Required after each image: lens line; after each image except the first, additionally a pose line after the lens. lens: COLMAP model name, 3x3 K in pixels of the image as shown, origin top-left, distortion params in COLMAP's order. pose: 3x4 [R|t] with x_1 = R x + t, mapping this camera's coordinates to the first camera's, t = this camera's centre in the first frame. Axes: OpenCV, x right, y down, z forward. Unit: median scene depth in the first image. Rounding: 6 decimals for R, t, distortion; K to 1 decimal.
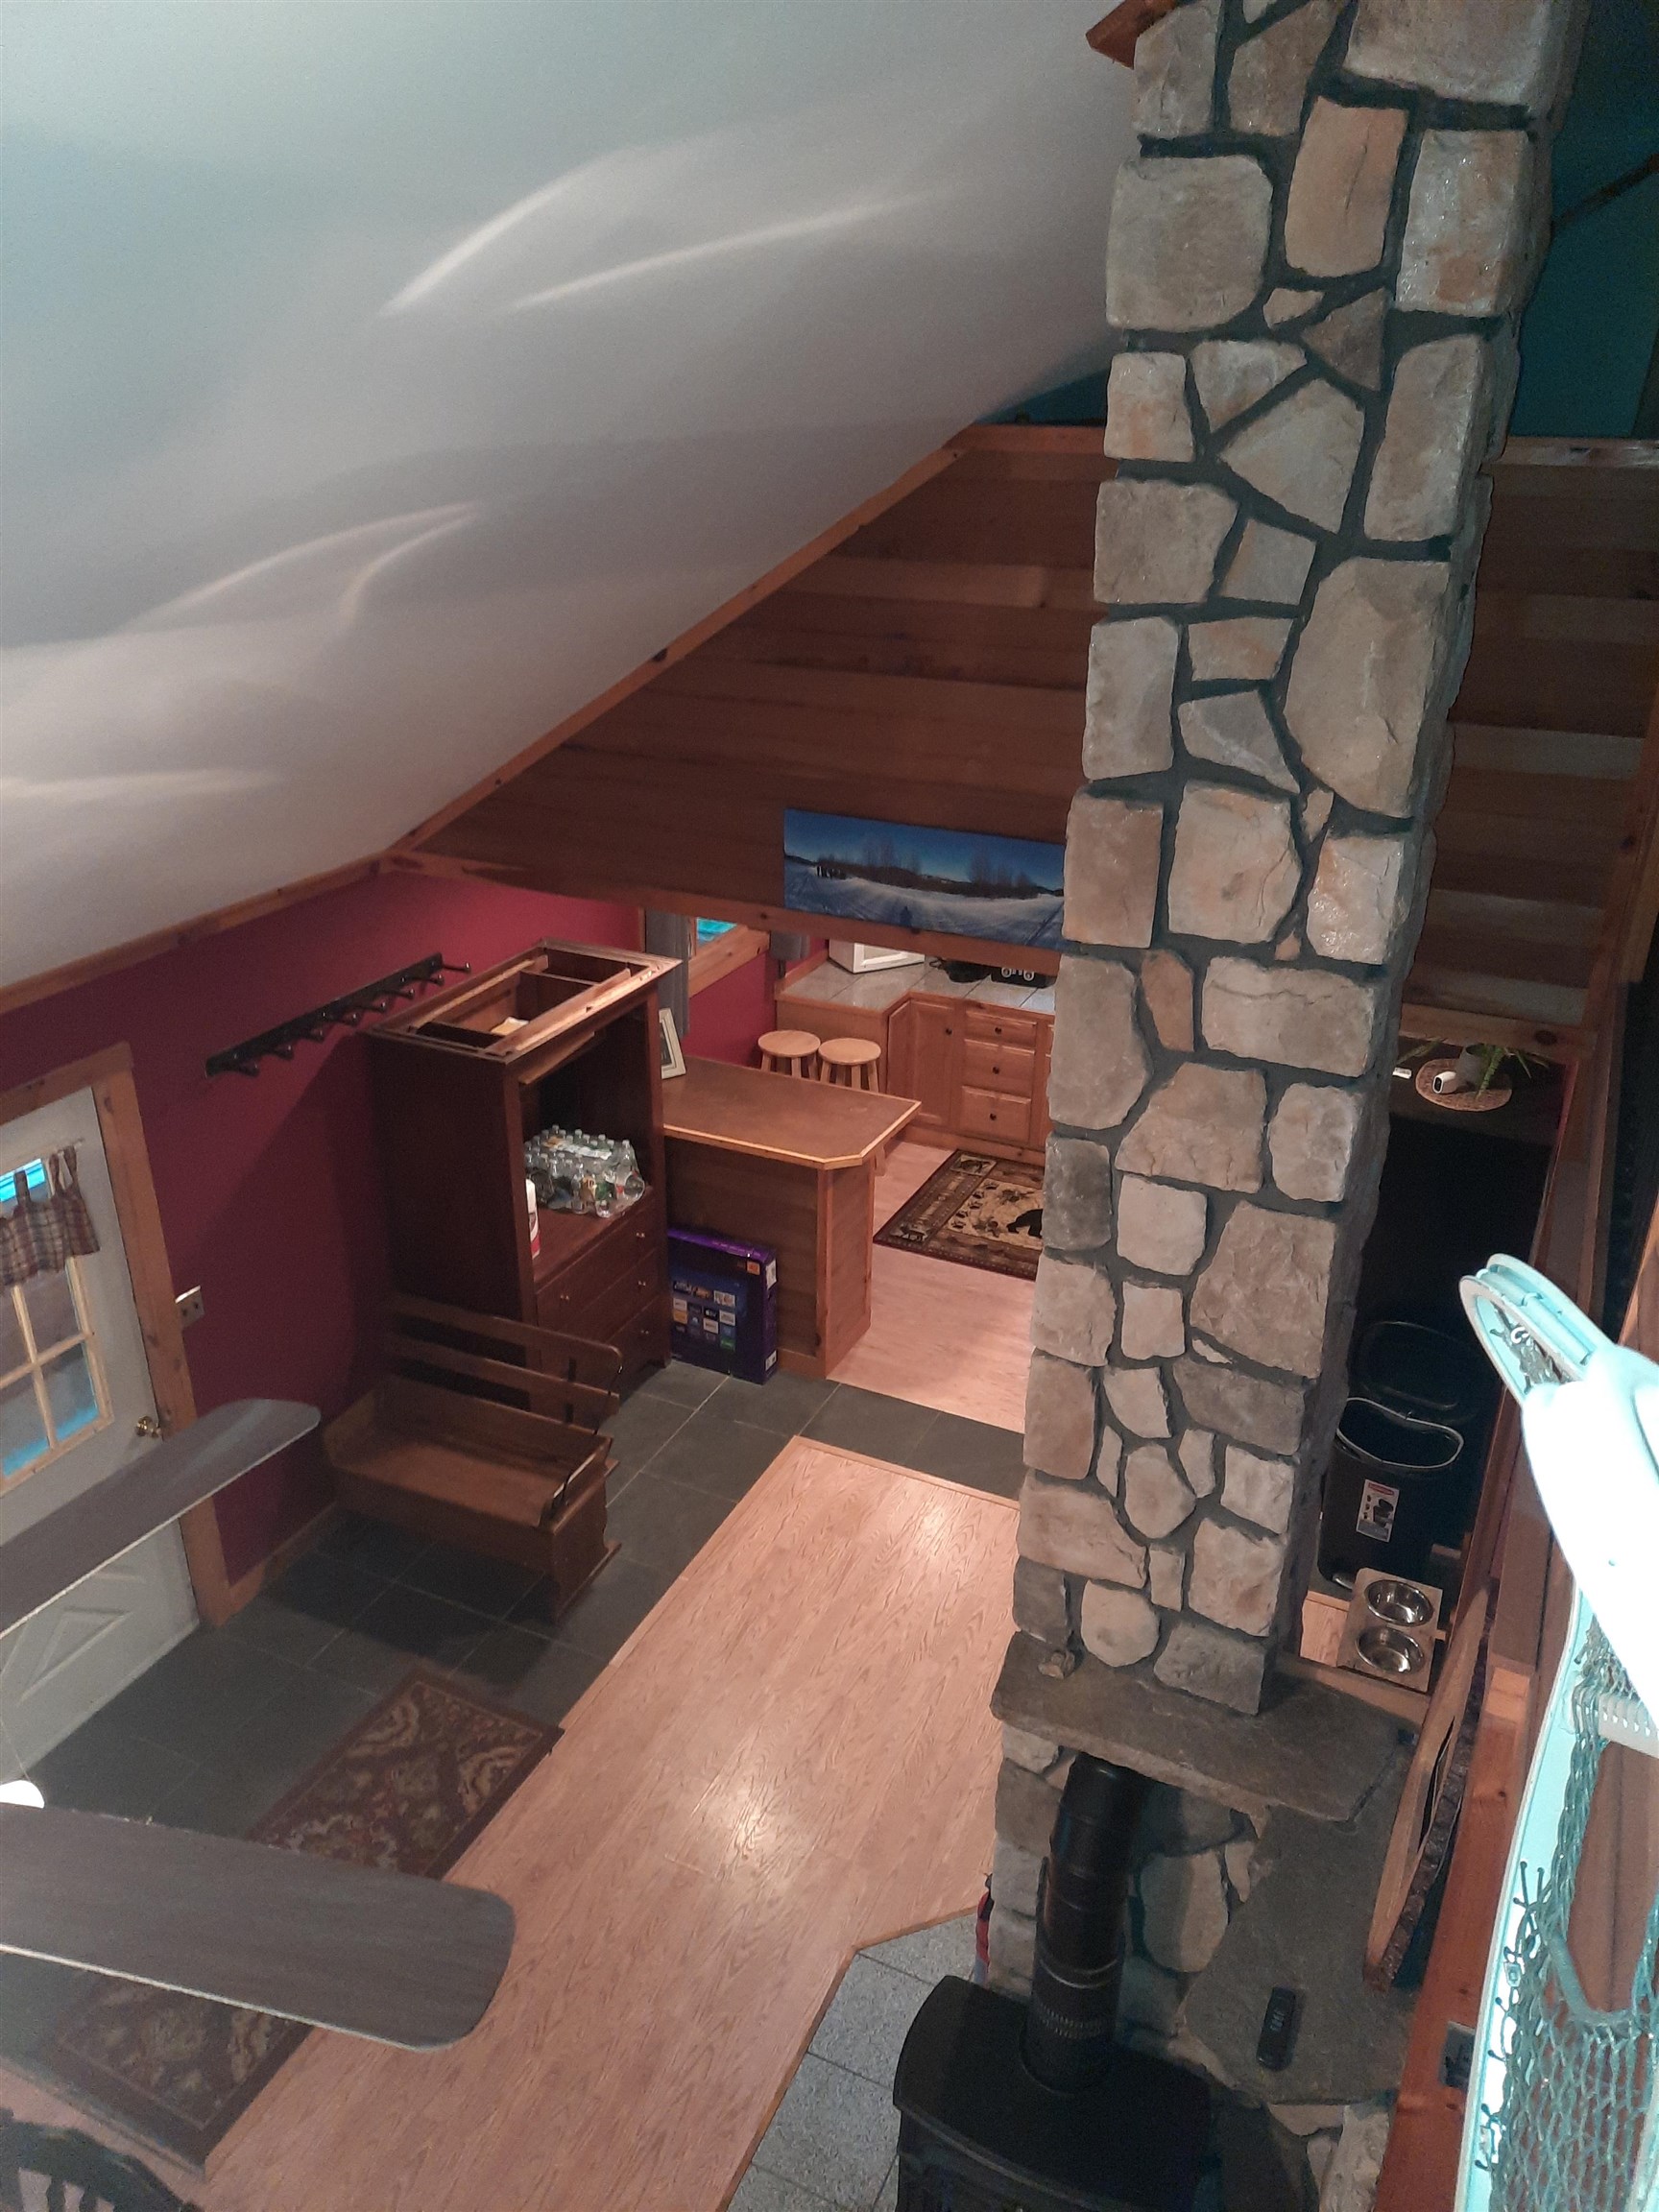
lens RADIAL K [[1610.3, 0, 831.9], [0, 1610.3, 1108.0], [0, 0, 1]] dist [0.053230, -0.055553]
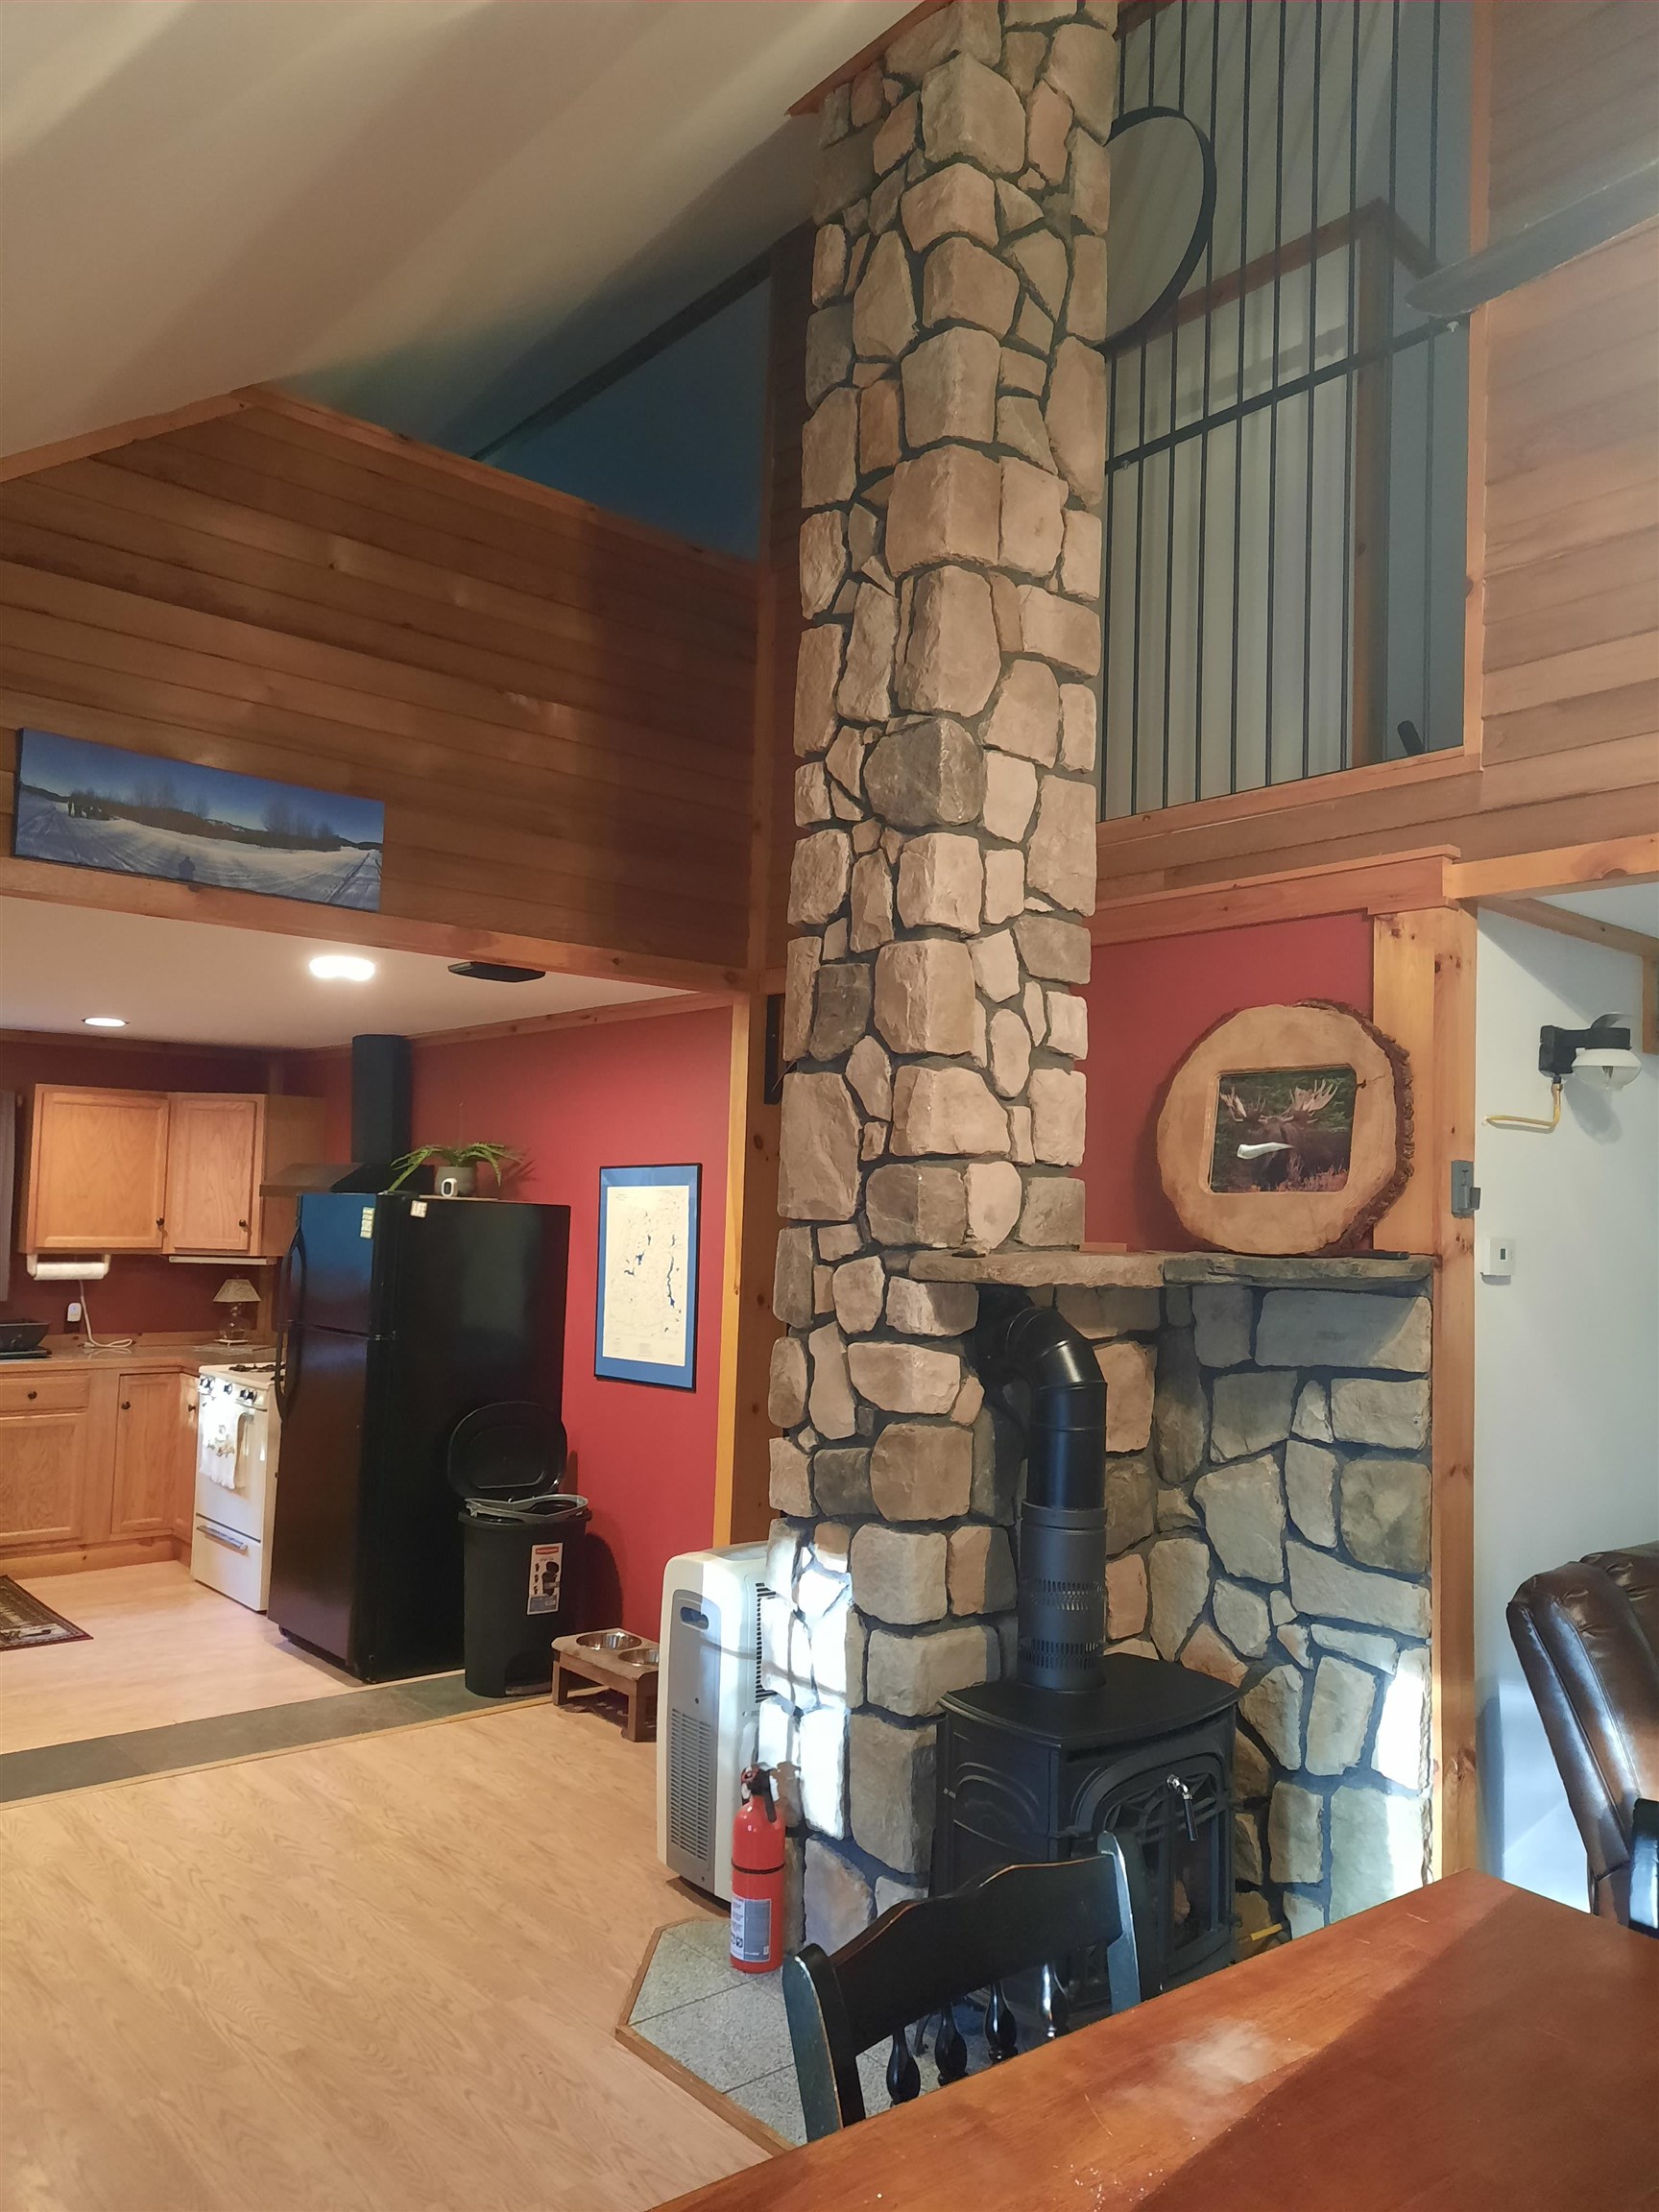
lens RADIAL K [[1610.3, 0, 824.7], [0, 1610.3, 1111.4], [0, 0, 1]] dist [0.053230, -0.055553]
pose [[0.412290, 0.055091, 0.909386, -0.510023], [0.358350, 0.907906, -0.217467, 0.265881], [-0.837617, 0.415538, 0.354578, 0.388262]]
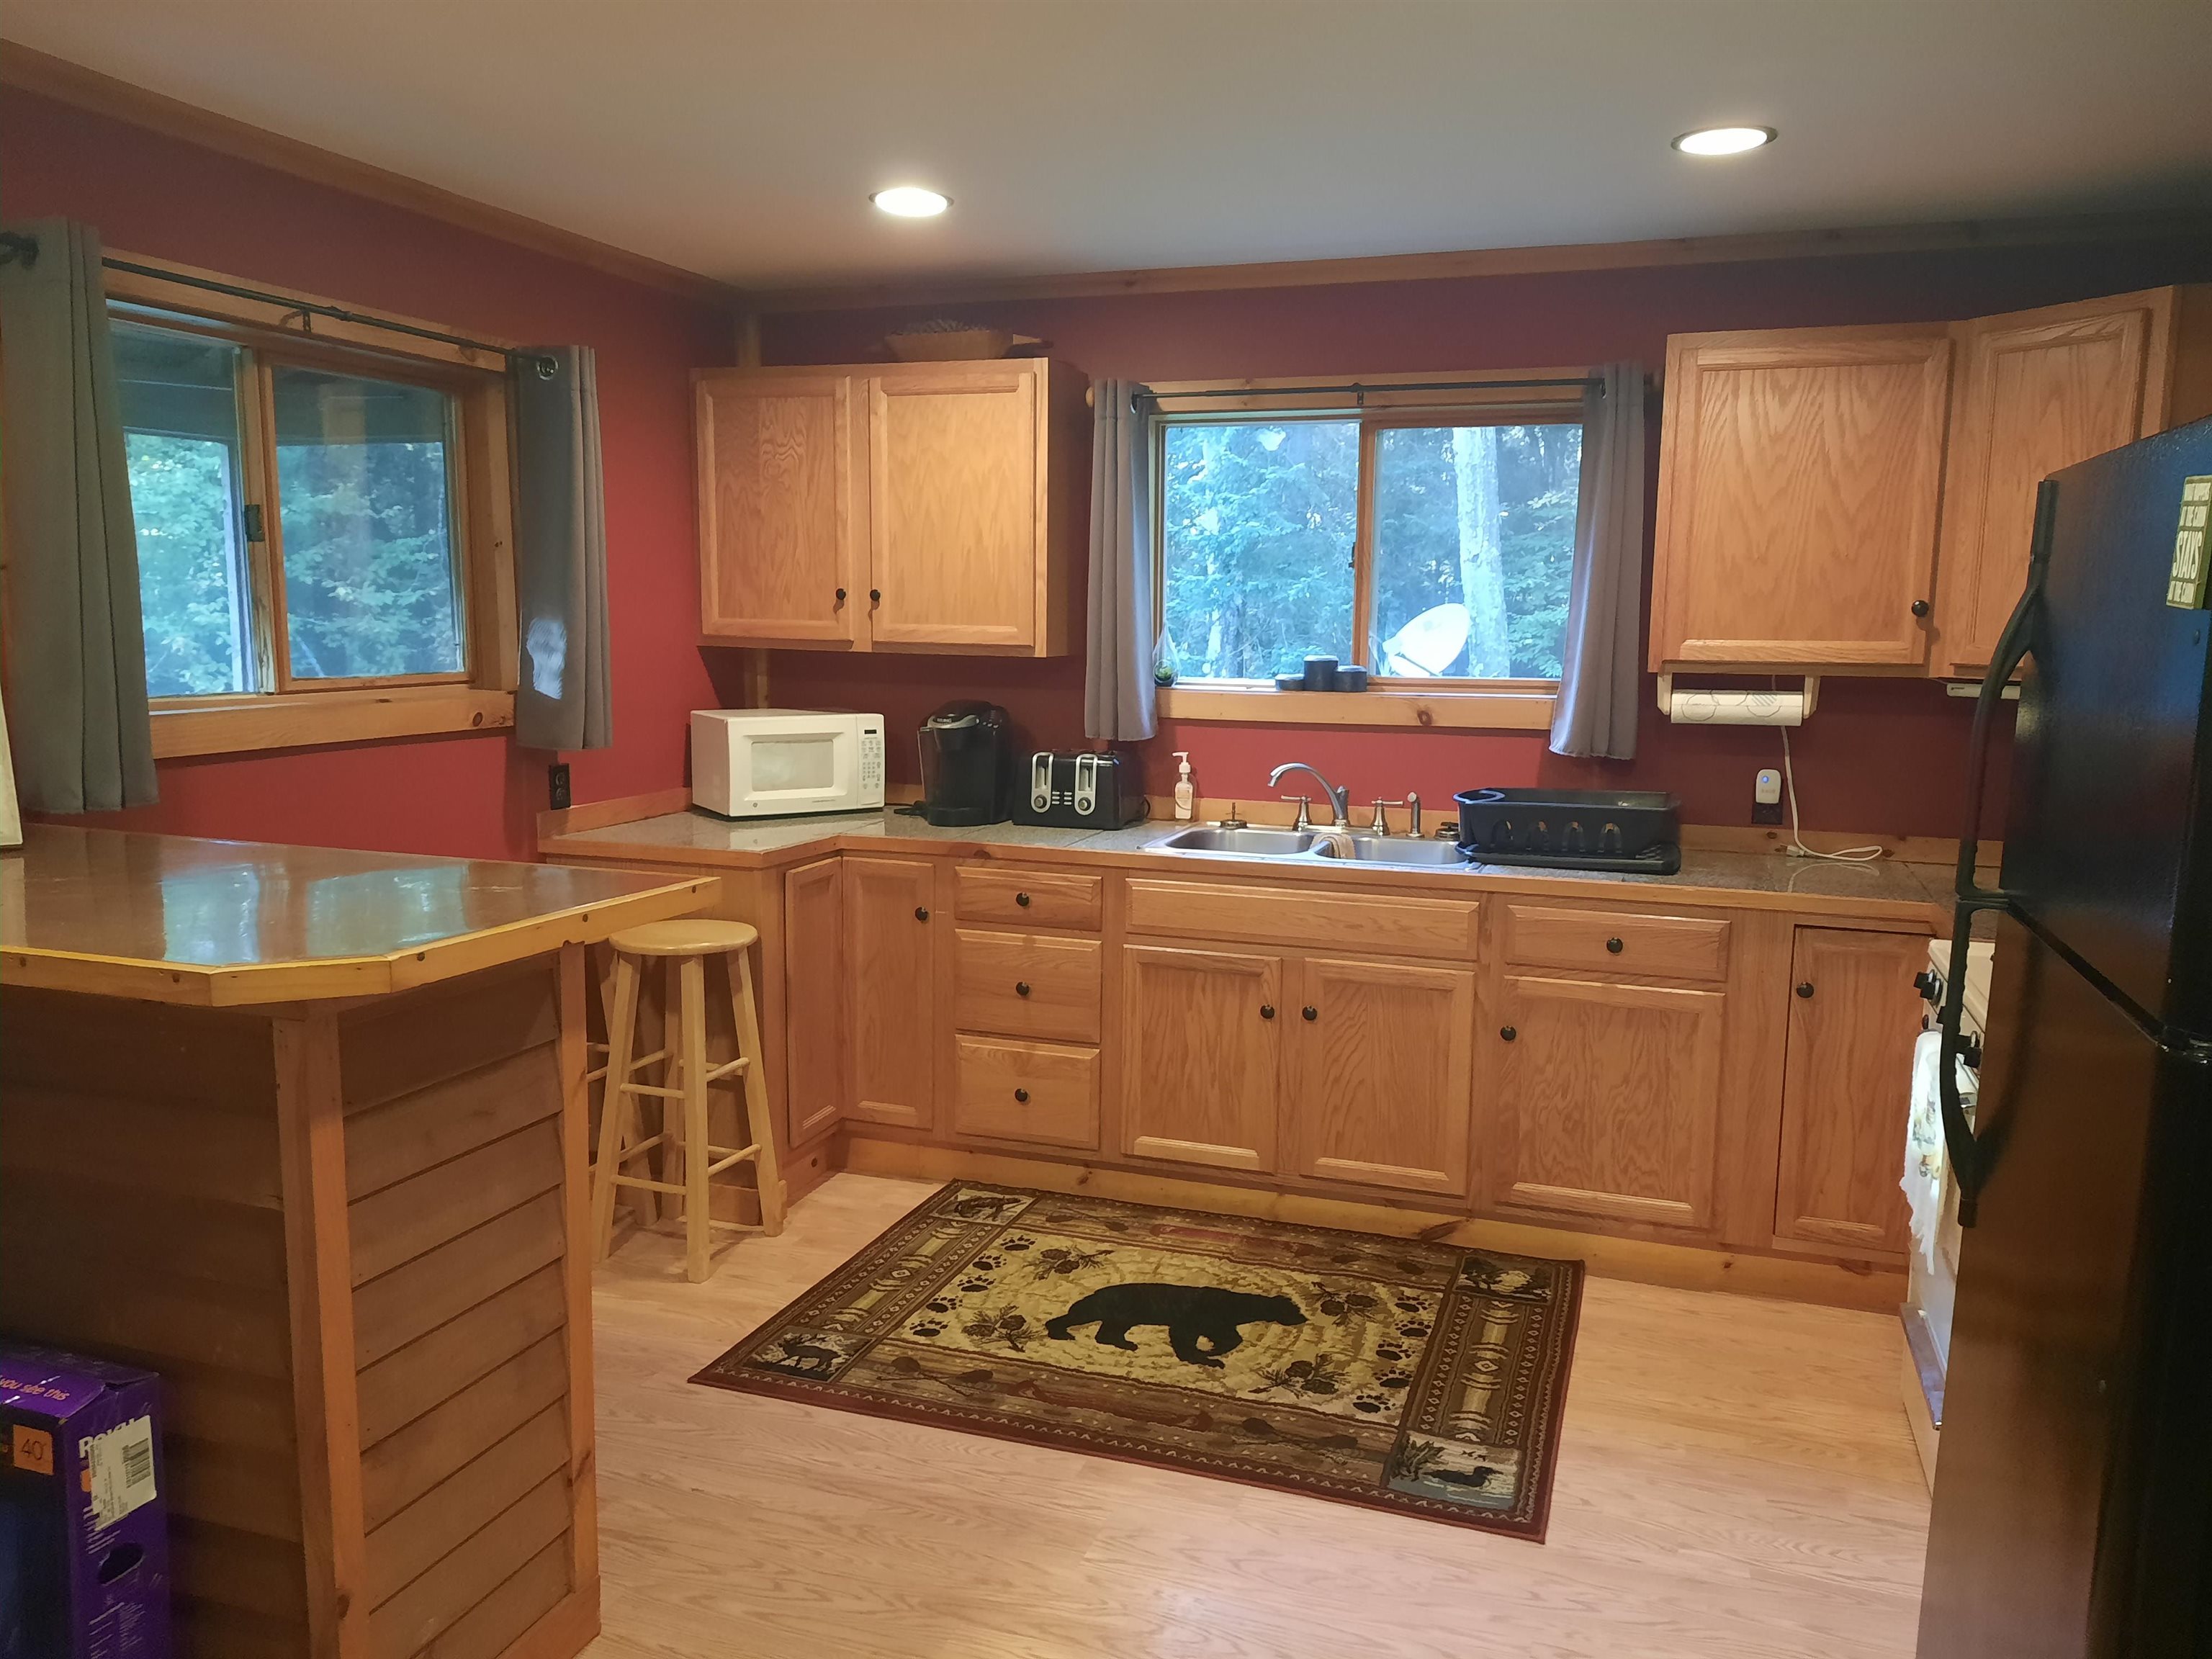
lens RADIAL K [[1610.3, 0, 1129.2], [0, 1610.3, 838.2], [0, 0, 1]] dist [0.053230, -0.055553]
pose [[0.993590, -0.016488, 0.111836, 0.124962], [0.047245, 0.959331, -0.278303, 0.102541], [-0.102699, 0.281803, 0.953960, 0.827135]]
